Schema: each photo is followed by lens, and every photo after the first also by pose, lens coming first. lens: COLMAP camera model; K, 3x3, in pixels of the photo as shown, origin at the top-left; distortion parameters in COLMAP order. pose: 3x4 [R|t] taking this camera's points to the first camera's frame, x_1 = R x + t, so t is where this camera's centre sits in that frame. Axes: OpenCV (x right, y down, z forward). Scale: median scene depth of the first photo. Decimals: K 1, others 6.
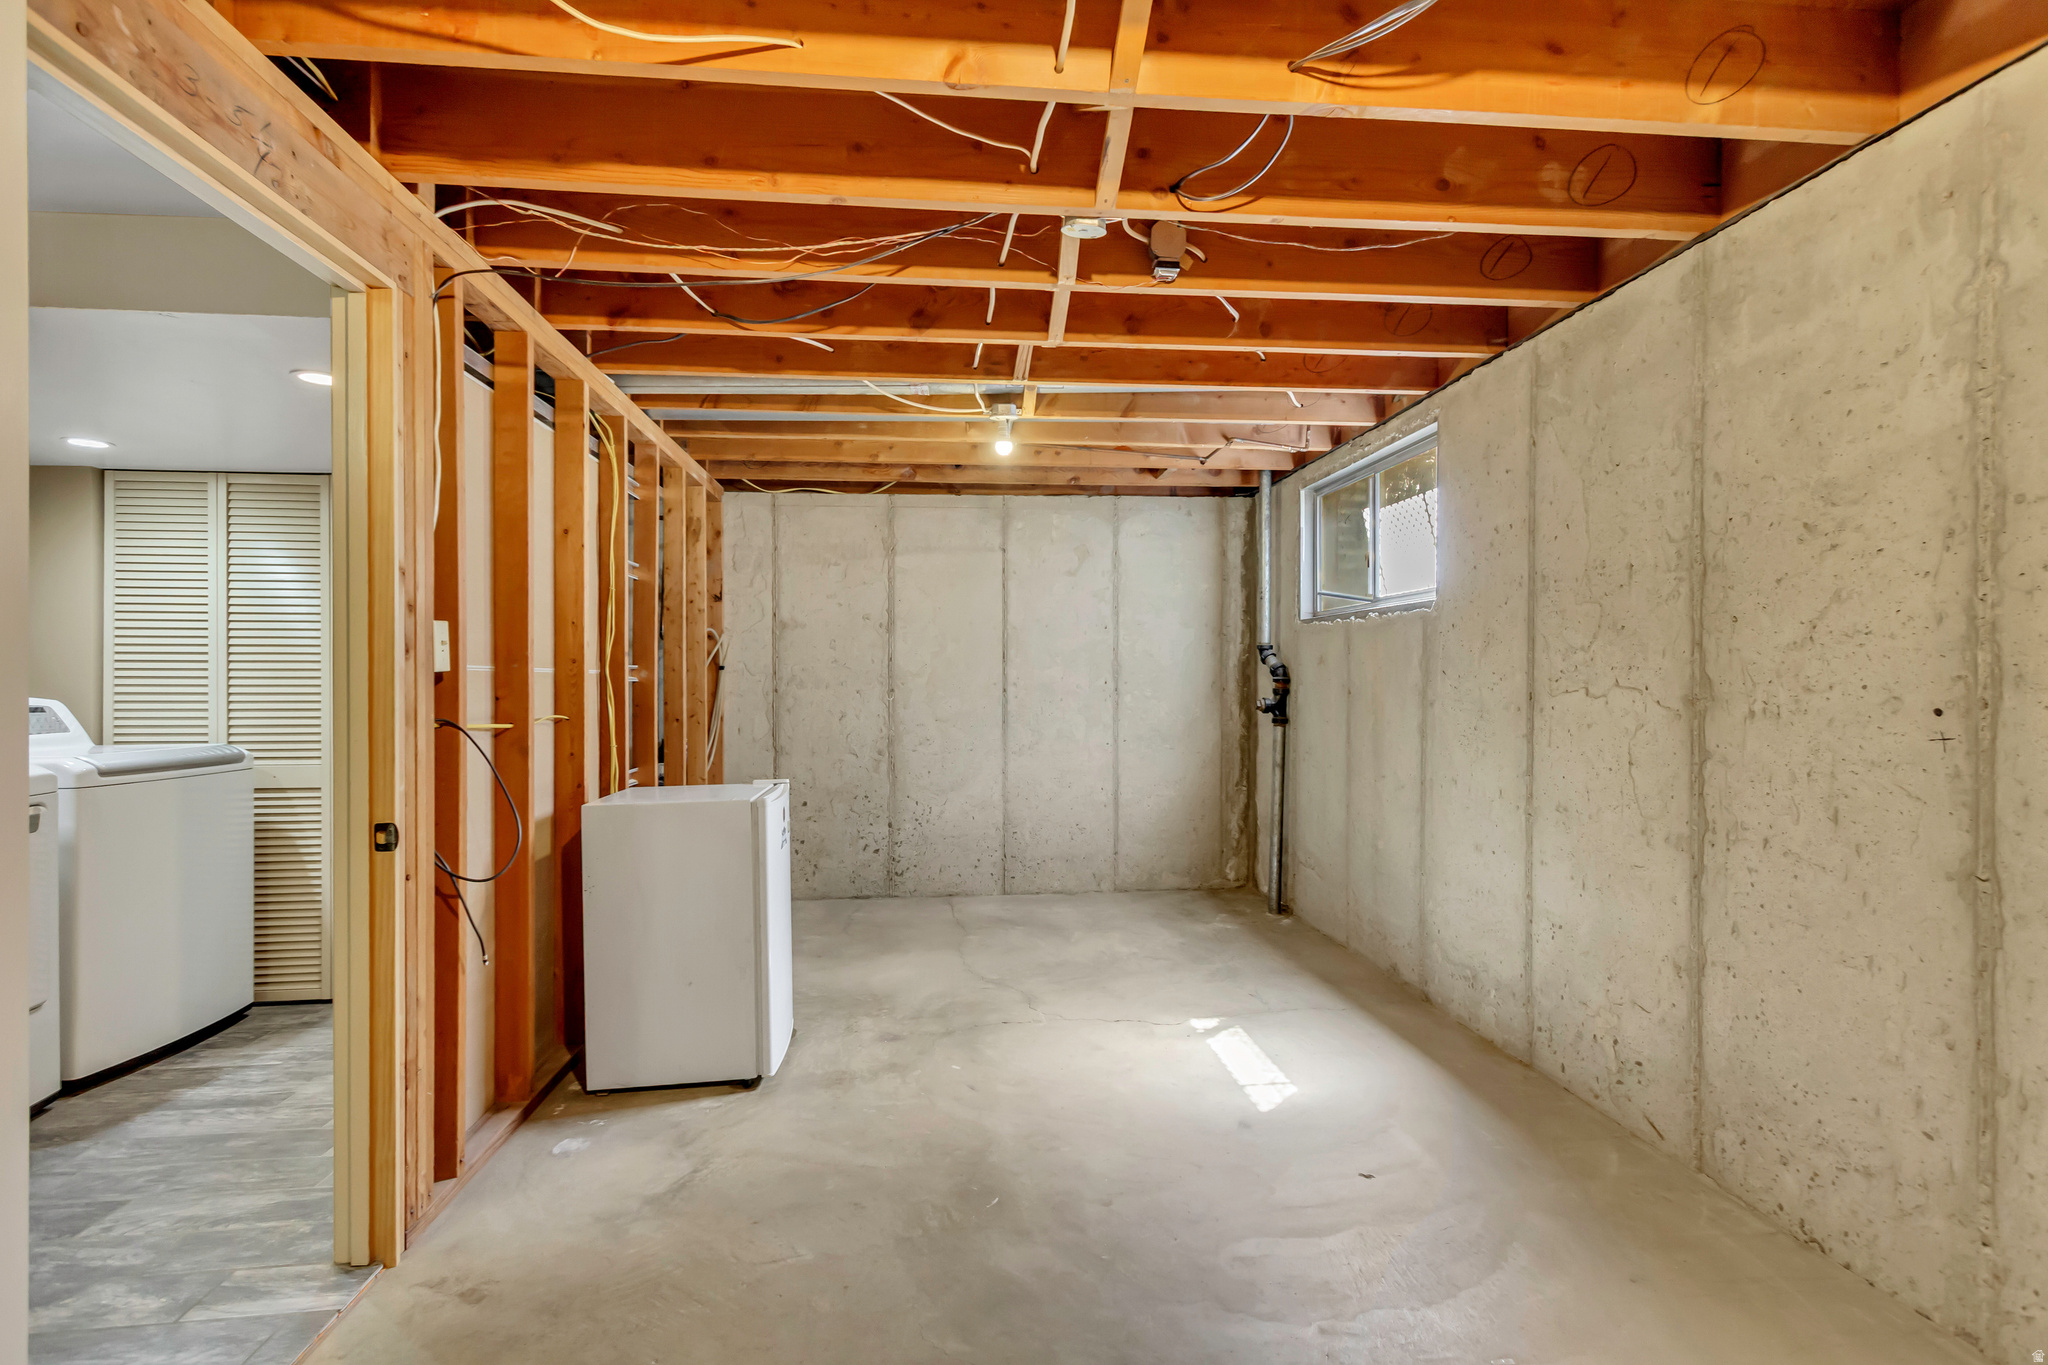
lens RADIAL K [[942.7, 0, 1021.1], [0, 942.7, 681.4], [0, 0, 1]] dist [0.009061, -0.001886]
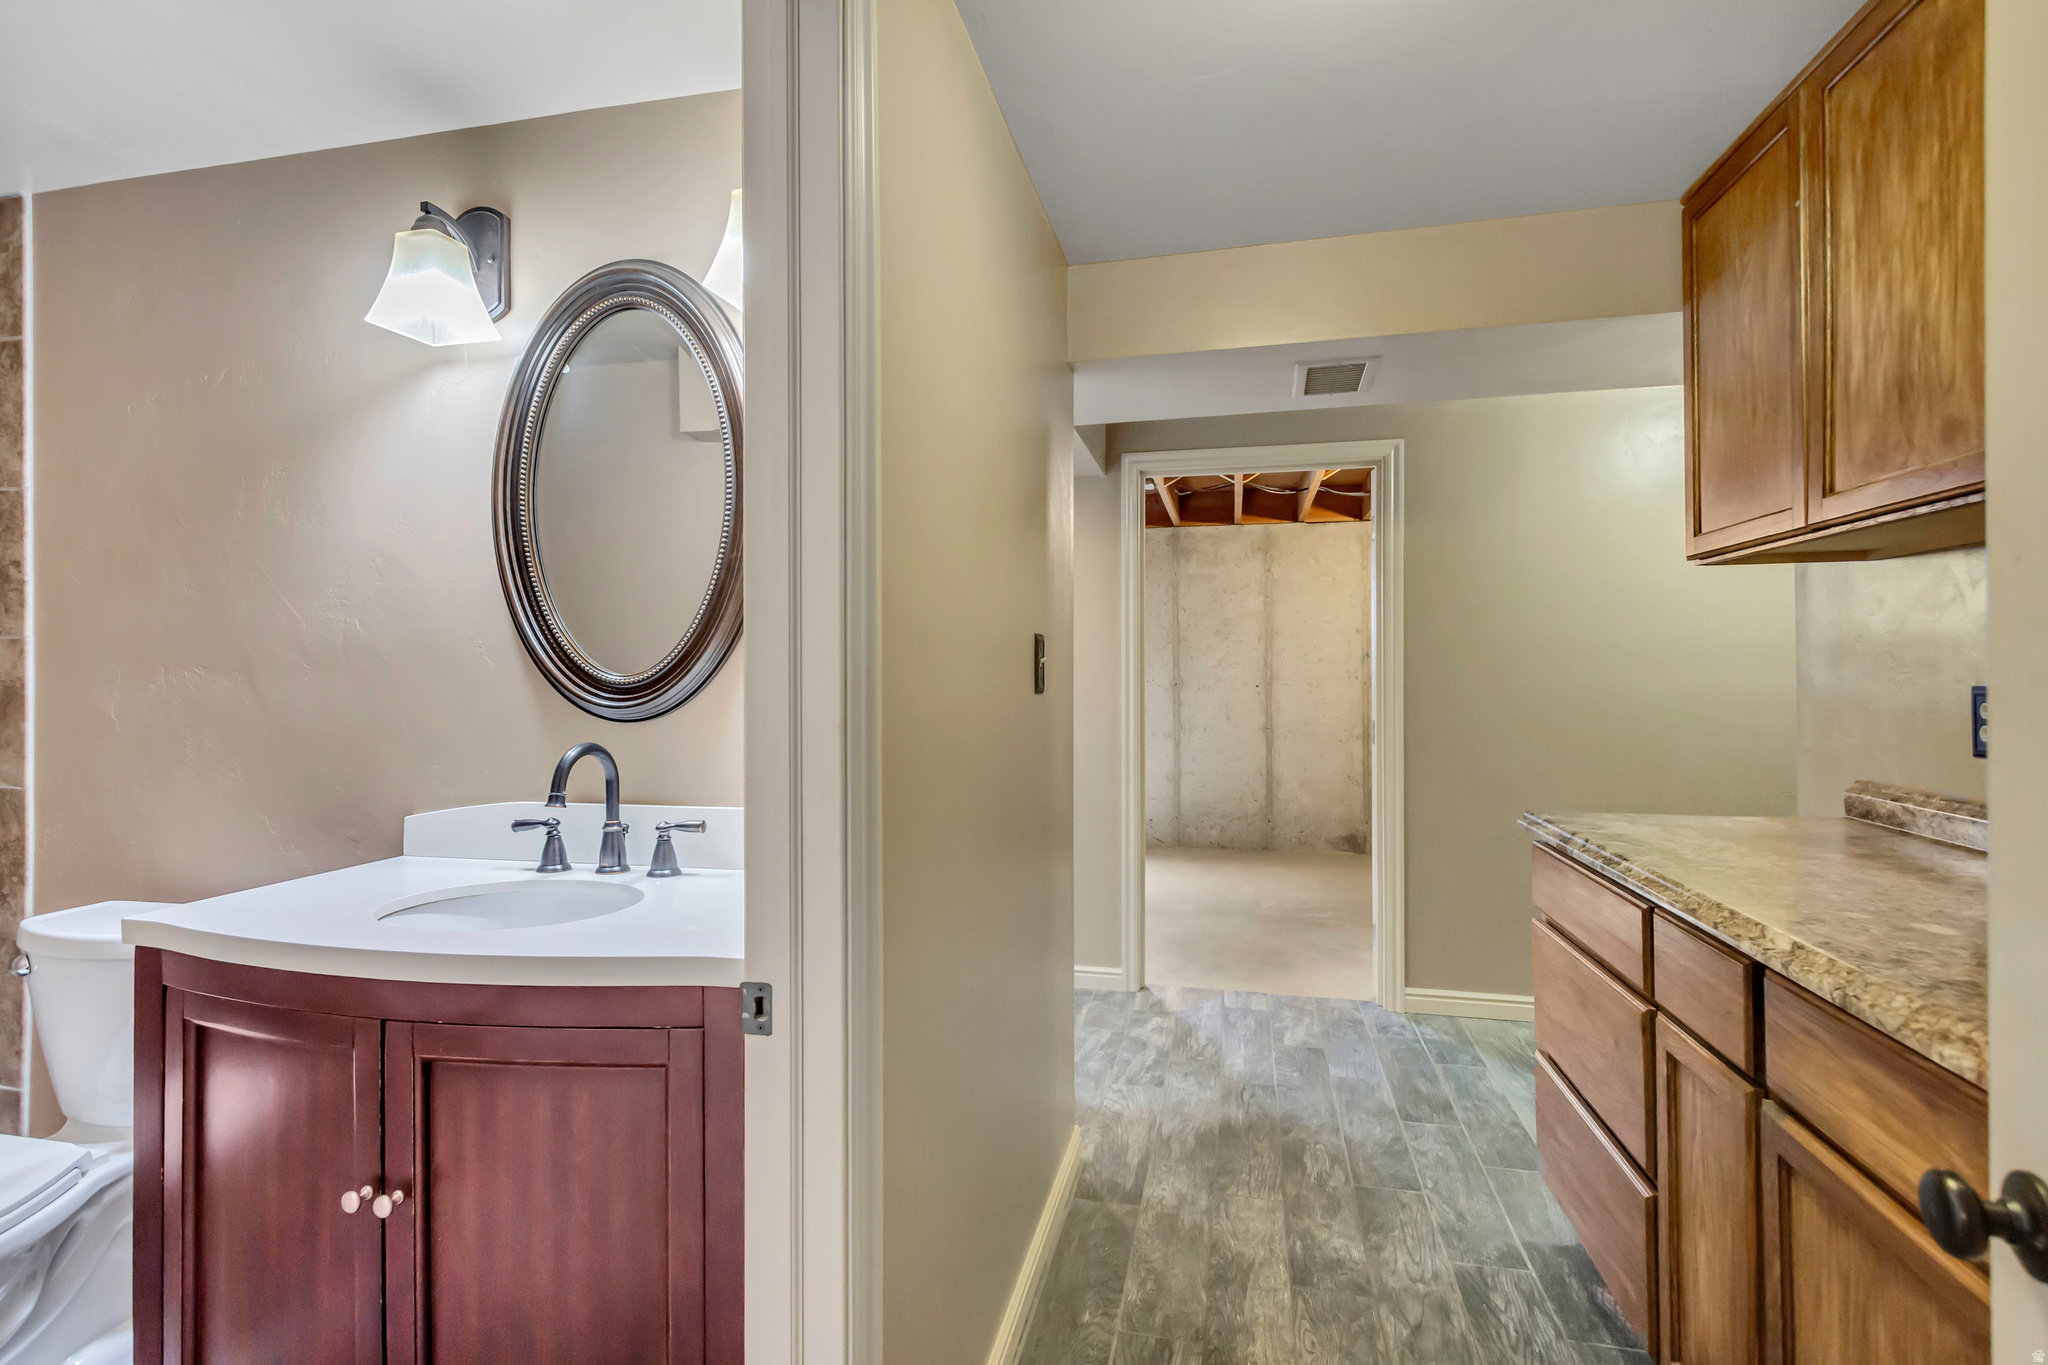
lens RADIAL K [[942.7, 0, 1024.7], [0, 942.7, 678.3], [0, 0, 1]] dist [0.009061, -0.001886]
pose [[0.313479, -0.001902, 0.949593, -1.616163], [0.002781, 0.999996, 0.001085, -0.003136], [-0.949591, 0.002301, 0.313483, 0.398585]]
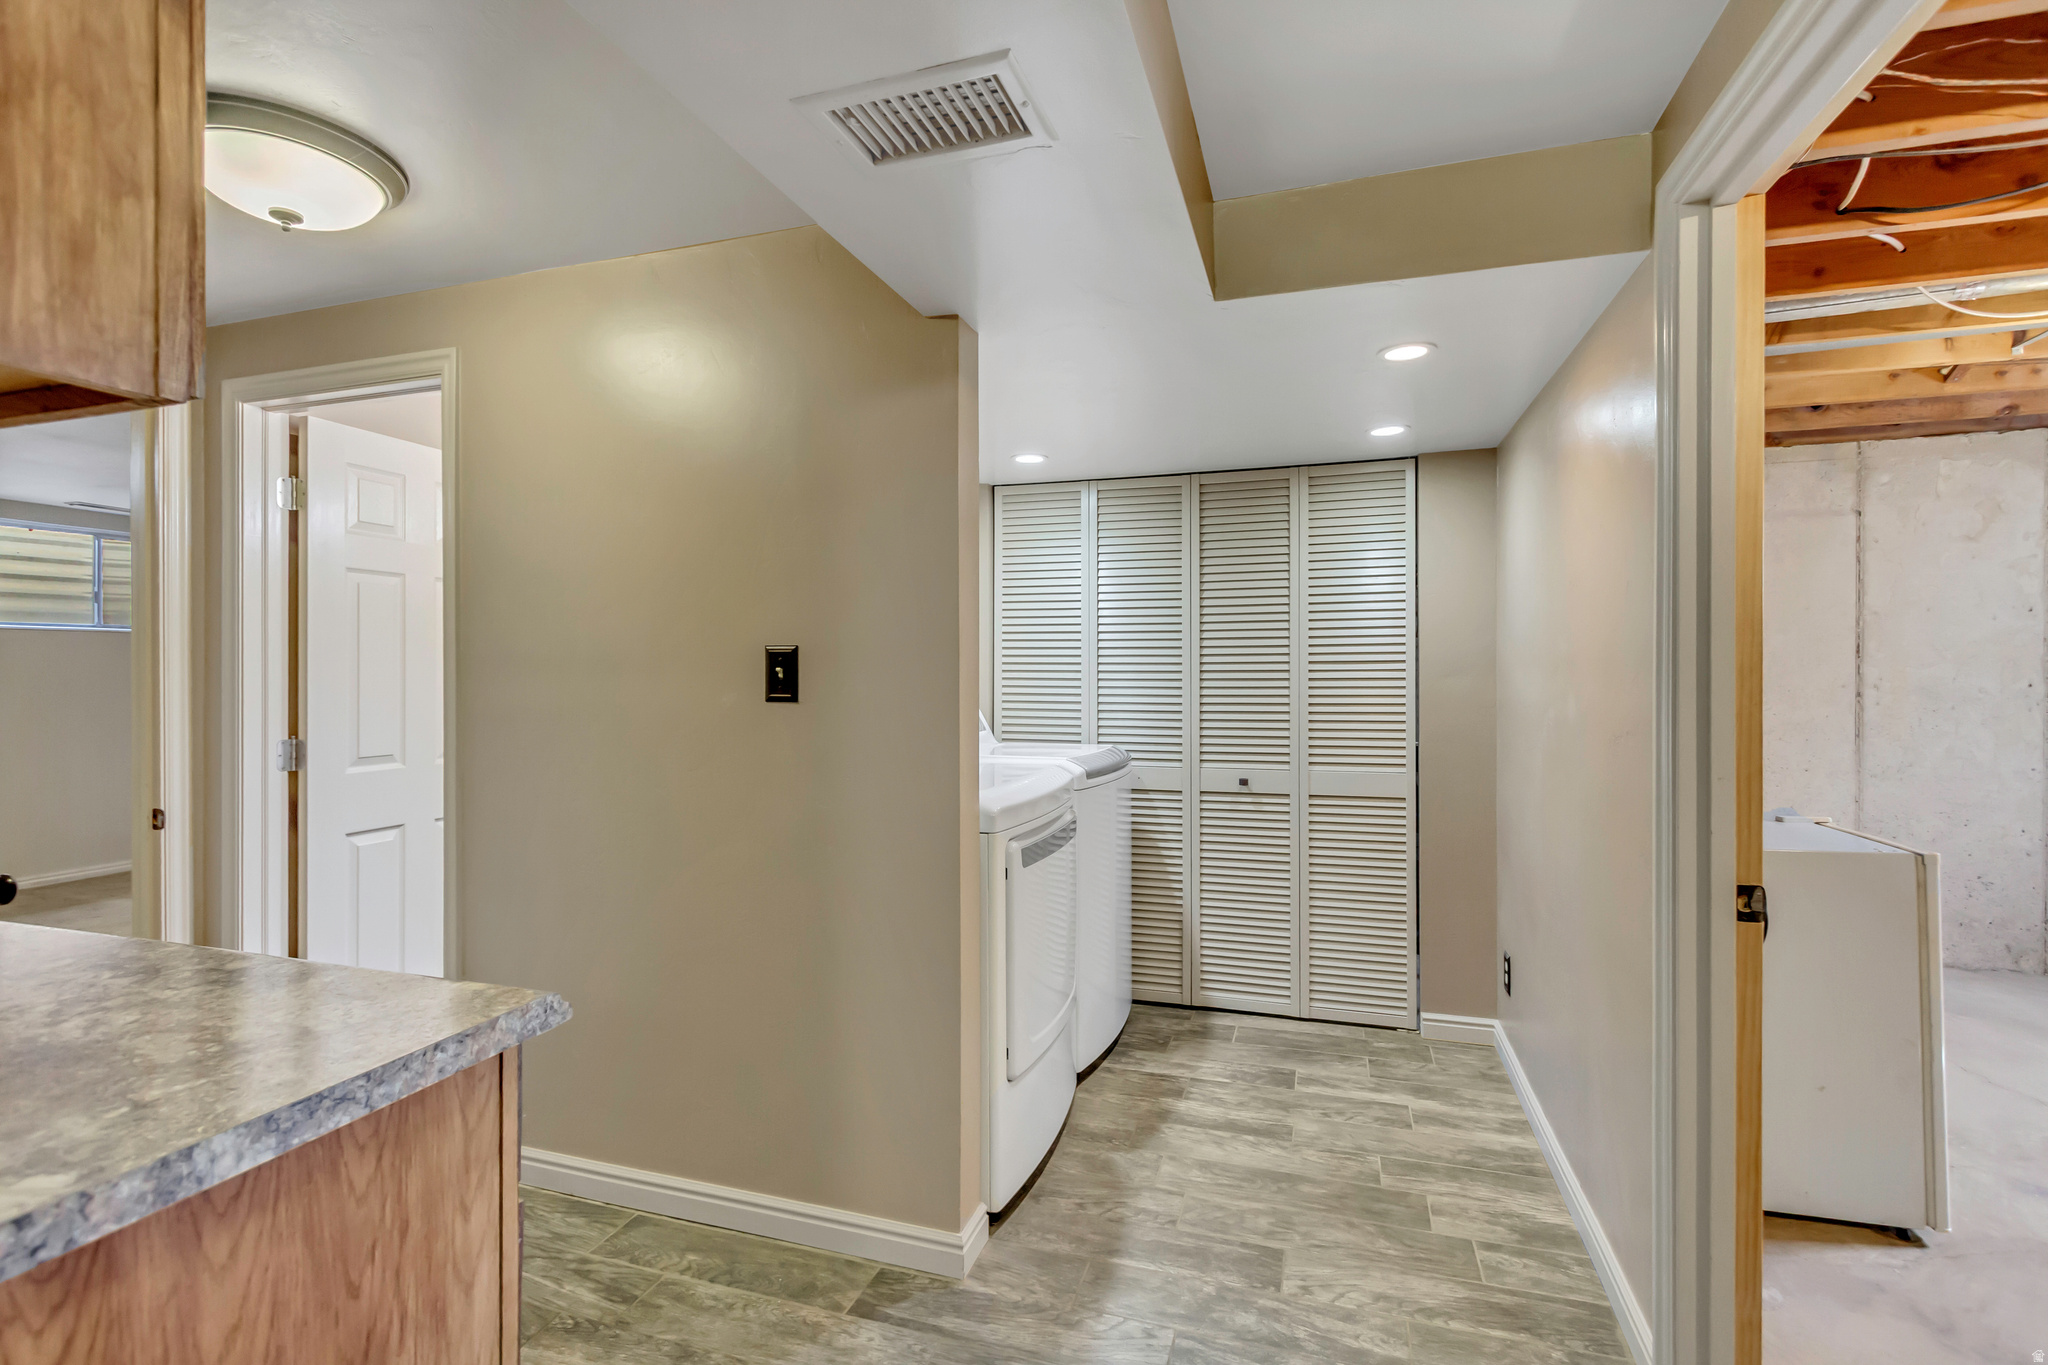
lens RADIAL K [[942.7, 0, 1028.1], [0, 942.7, 669.1], [0, 0, 1]] dist [0.009061, -0.001886]
pose [[0.917803, 0.001291, -0.397033, -0.574583], [-0.002140, 0.999996, -0.001697, -0.015077], [0.397030, 0.002407, 0.917803, 0.034511]]
